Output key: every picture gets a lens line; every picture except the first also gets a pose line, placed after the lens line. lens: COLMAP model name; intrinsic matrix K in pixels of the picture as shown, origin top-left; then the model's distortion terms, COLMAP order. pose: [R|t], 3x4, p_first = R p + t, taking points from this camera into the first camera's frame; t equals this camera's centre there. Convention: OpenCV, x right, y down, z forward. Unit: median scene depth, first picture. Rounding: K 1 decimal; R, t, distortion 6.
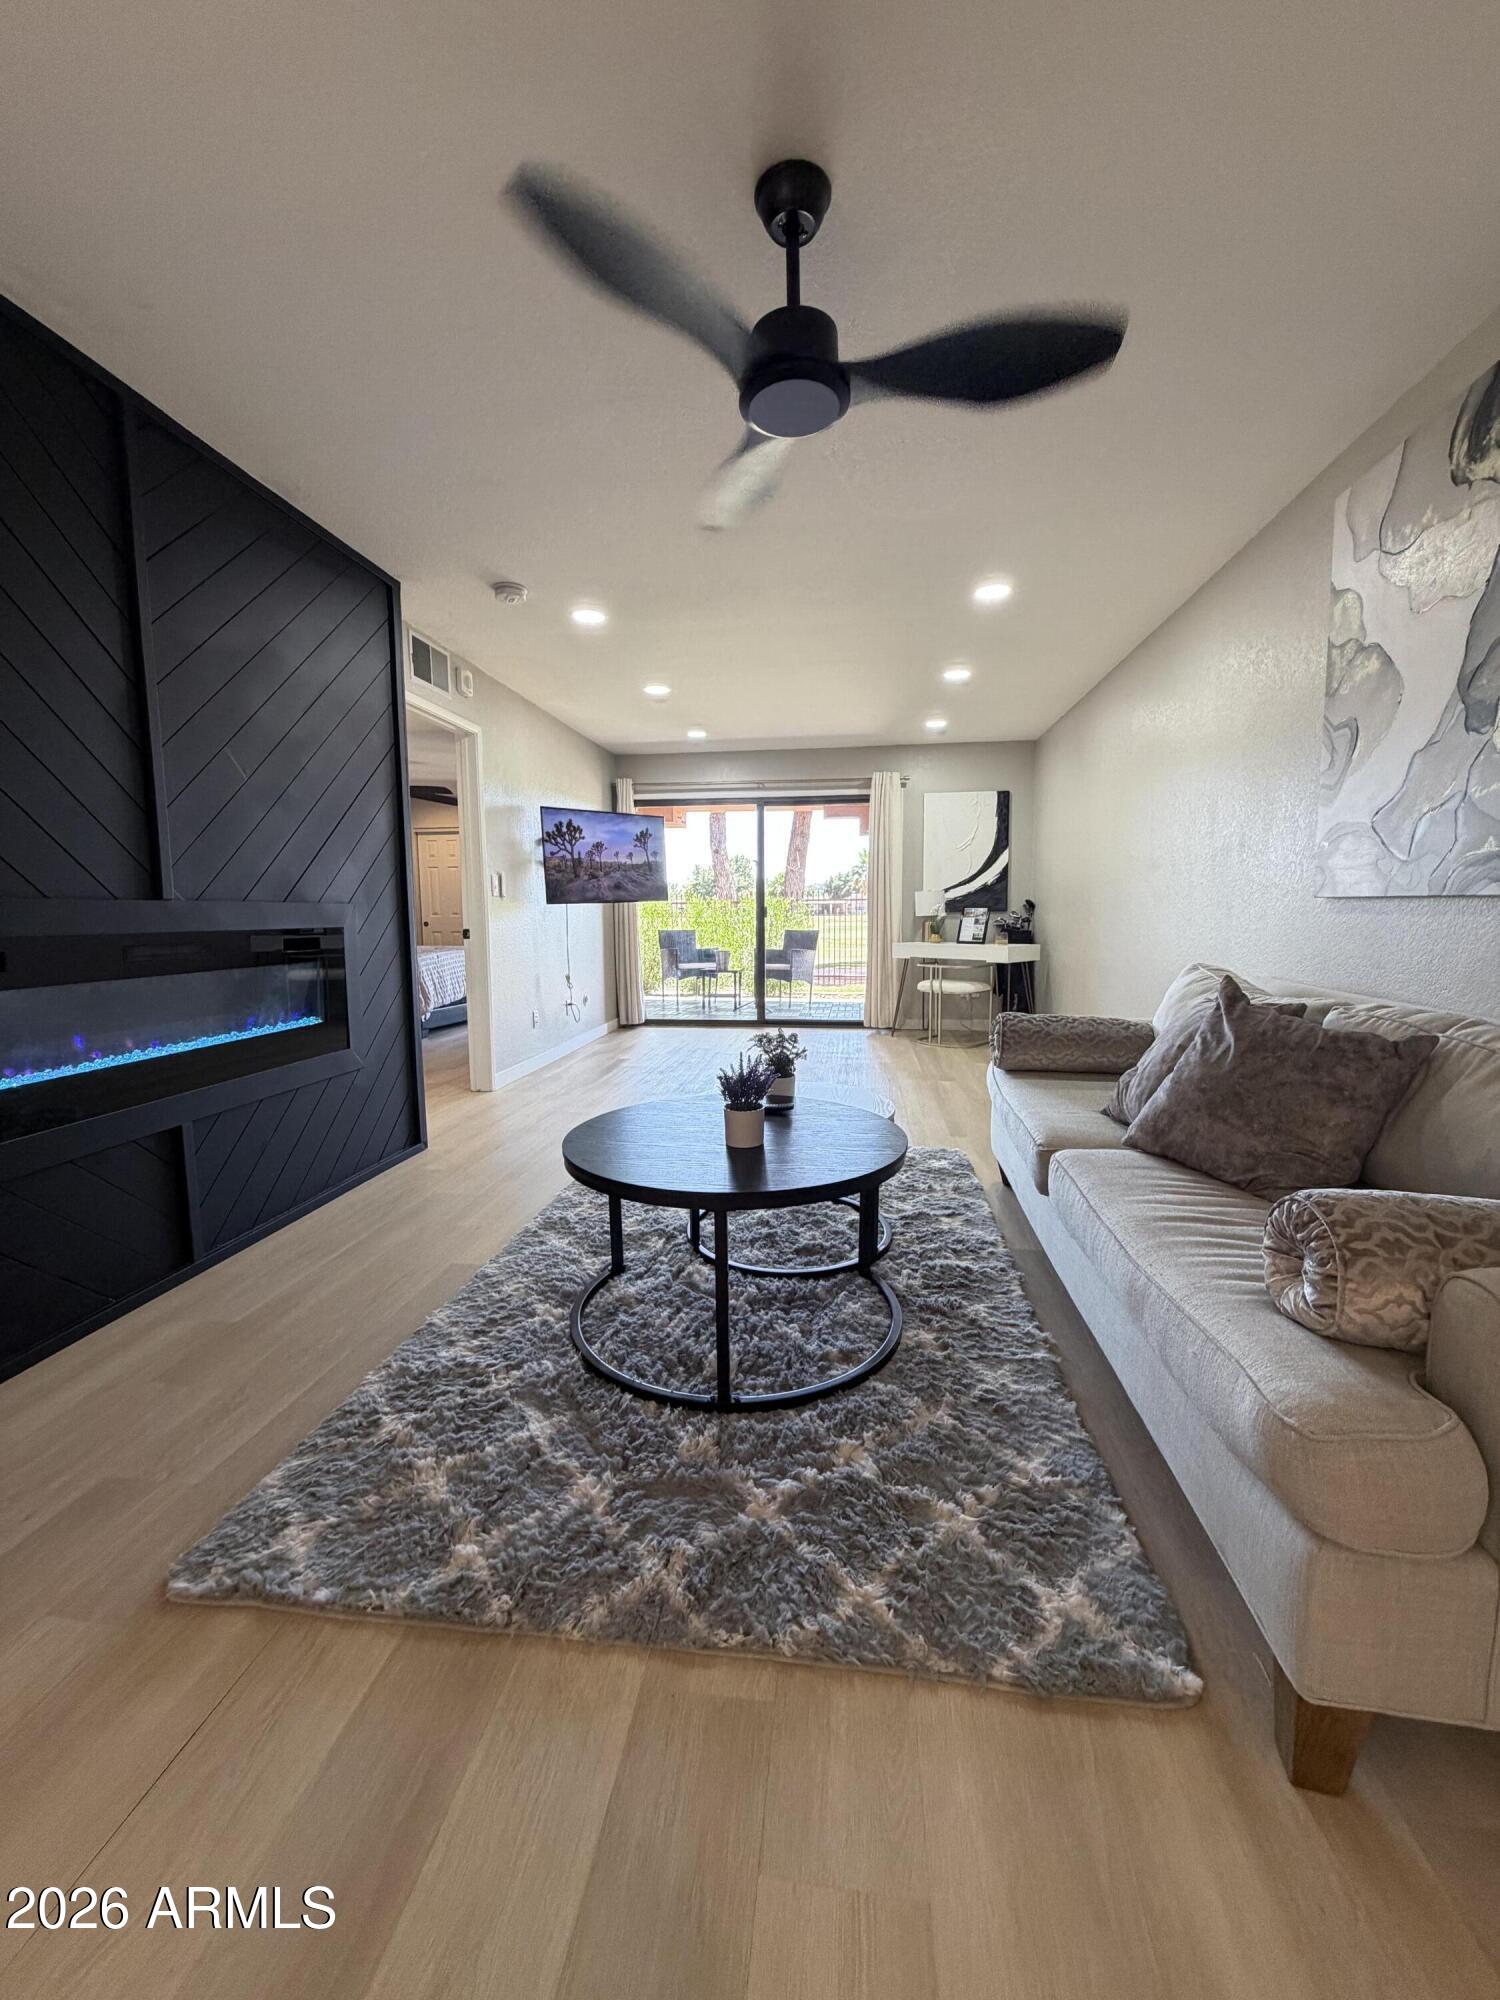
lens RADIAL K [[803.4, 0, 750.9], [0, 803.4, 997.1], [0, 0, 1]] dist [-0.003783, 0.000648]
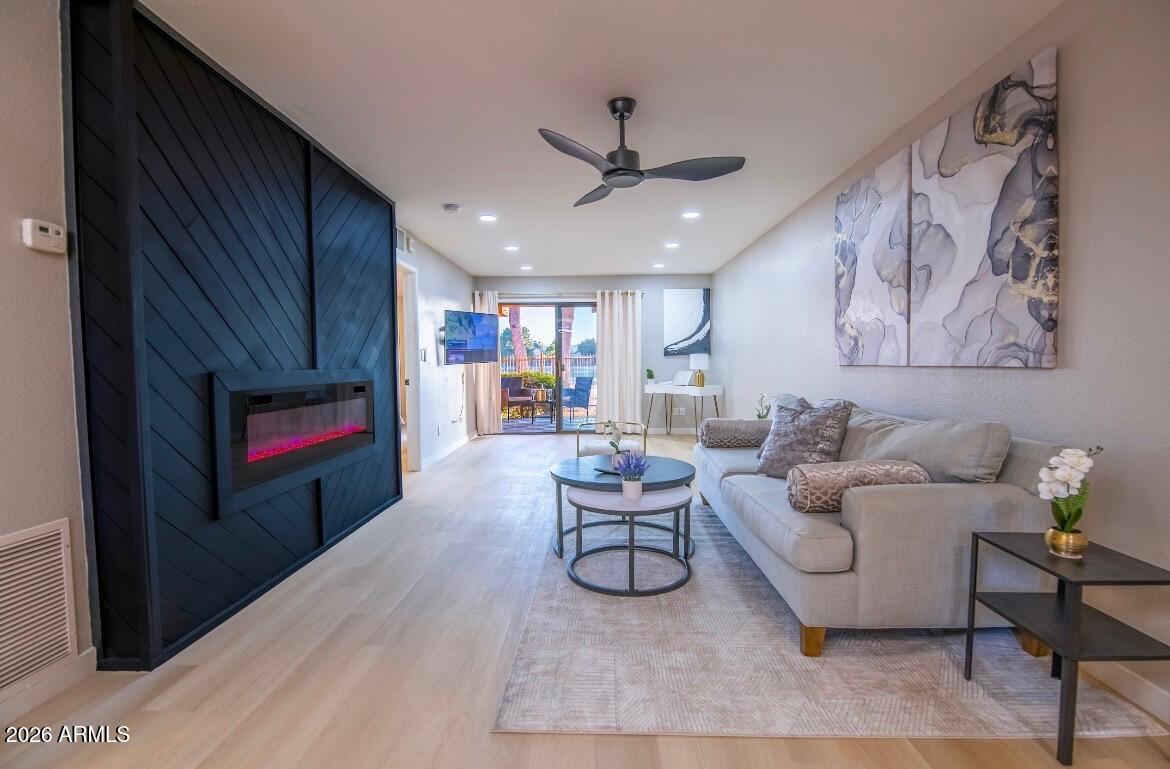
lens RADIAL K [[539.0, 0, 590.9], [0, 539.0, 388.8], [0, 0, 1]] dist [-0.002825, -0.004288]
pose [[0.993220, -0.006433, 0.116073, -0.163854], [0.013418, 0.998138, -0.059500, 0.022444], [-0.115474, 0.060654, 0.991457, -0.434205]]
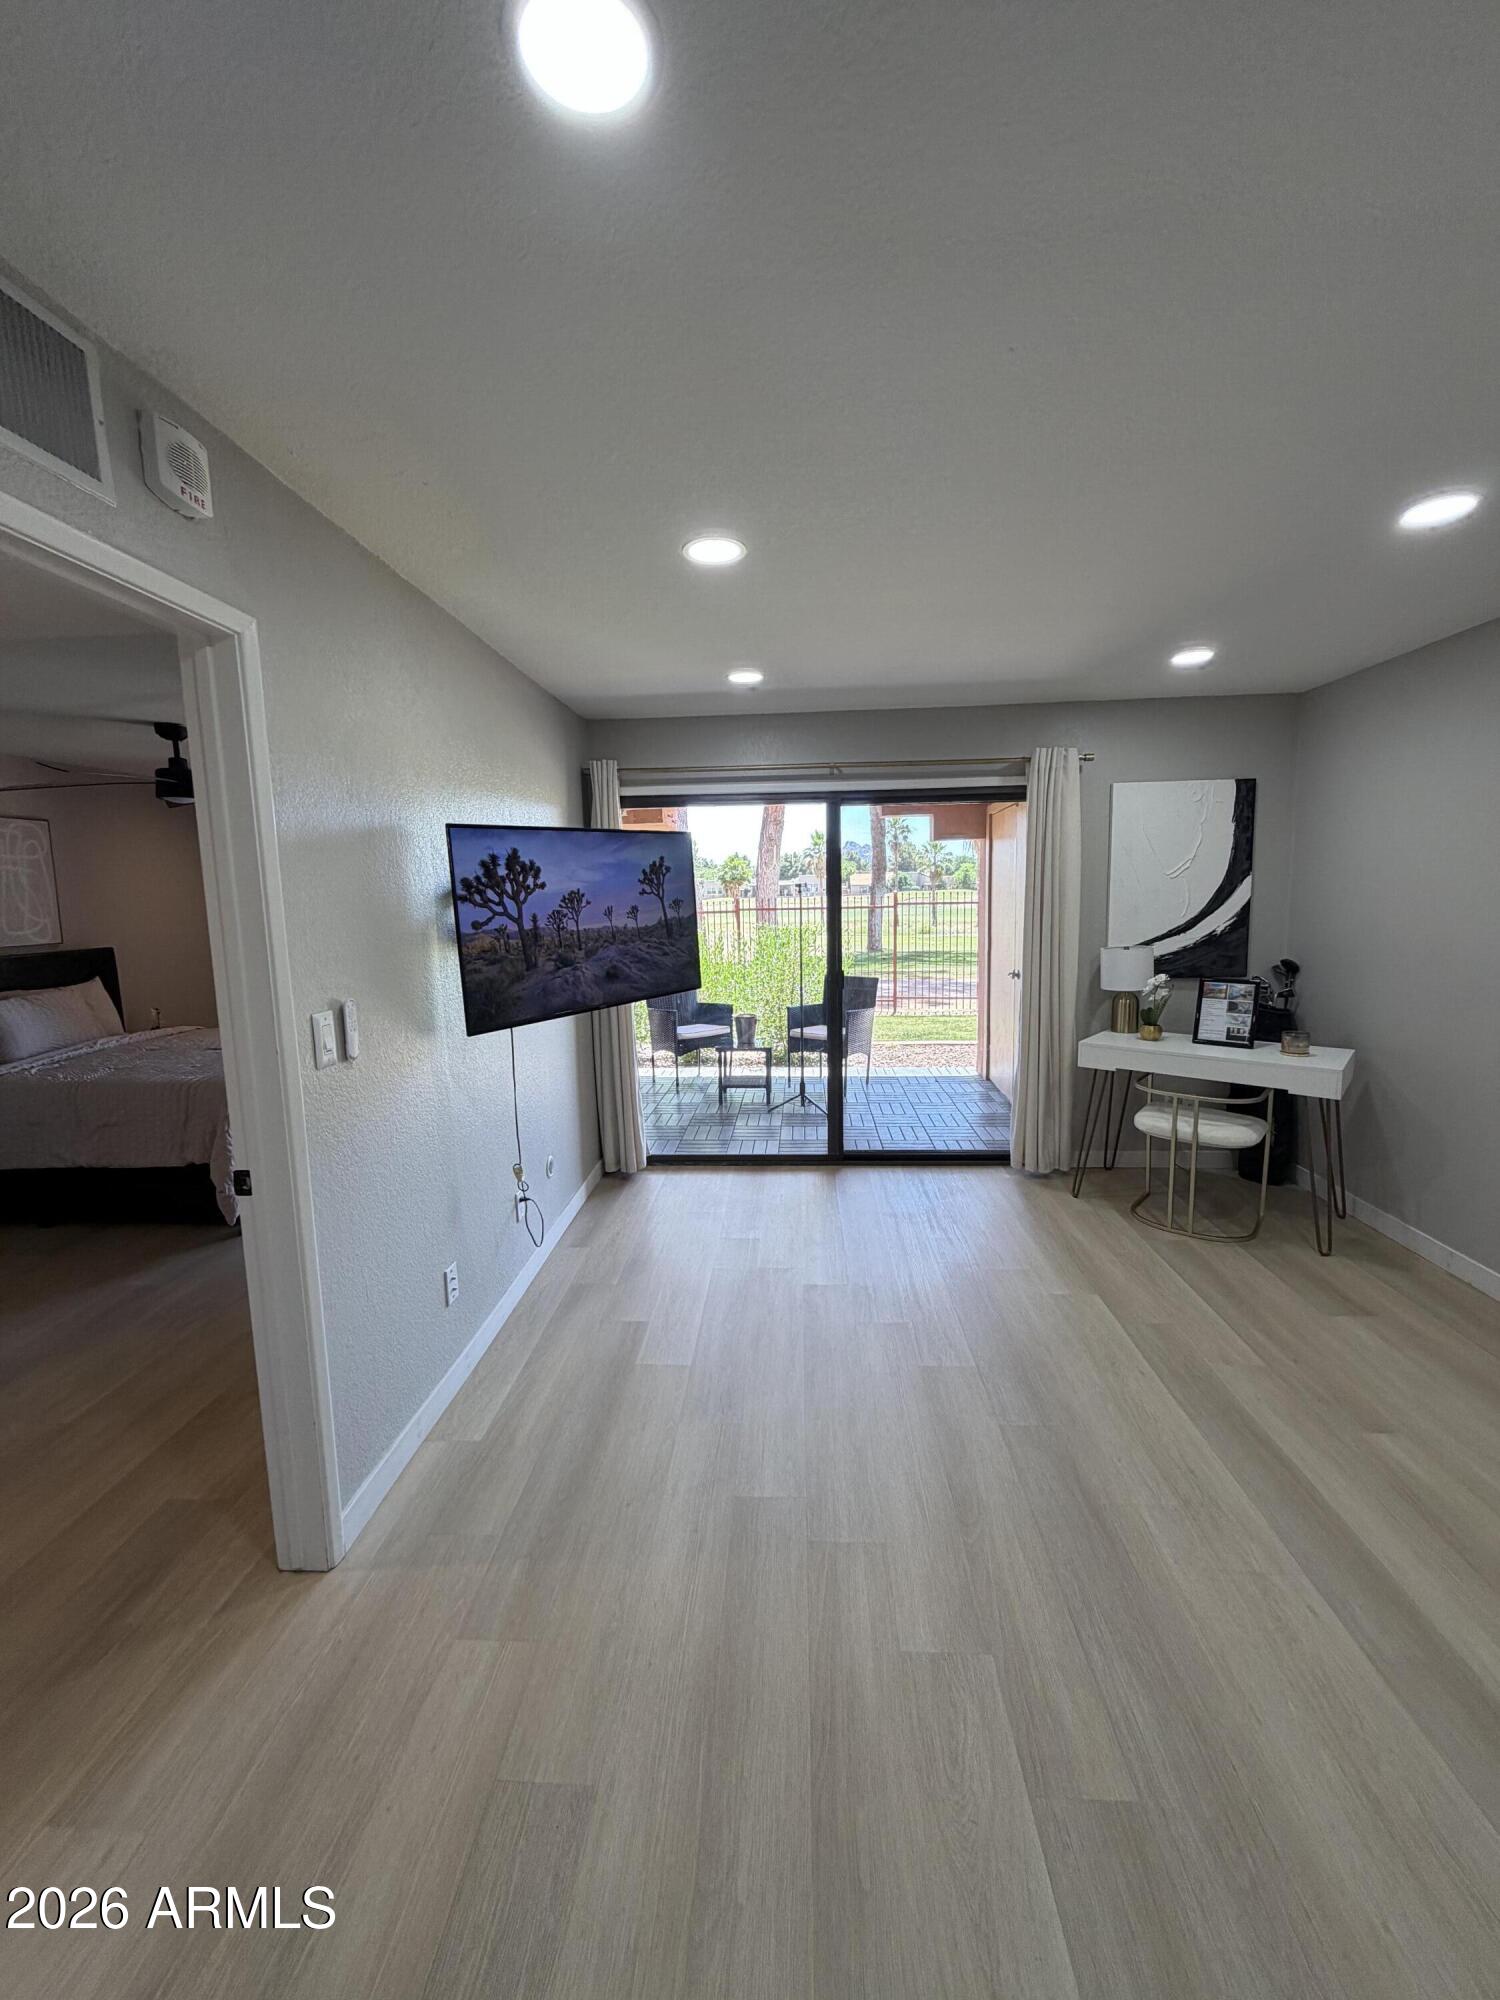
lens RADIAL K [[803.4, 0, 748.1], [0, 803.4, 992.7], [0, 0, 1]] dist [-0.003783, 0.000648]
pose [[0.997895, -0.021691, 0.061112, -0.260831], [0.020611, 0.999621, 0.018241, -0.314030], [-0.061485, -0.016943, 0.997964, 1.146259]]
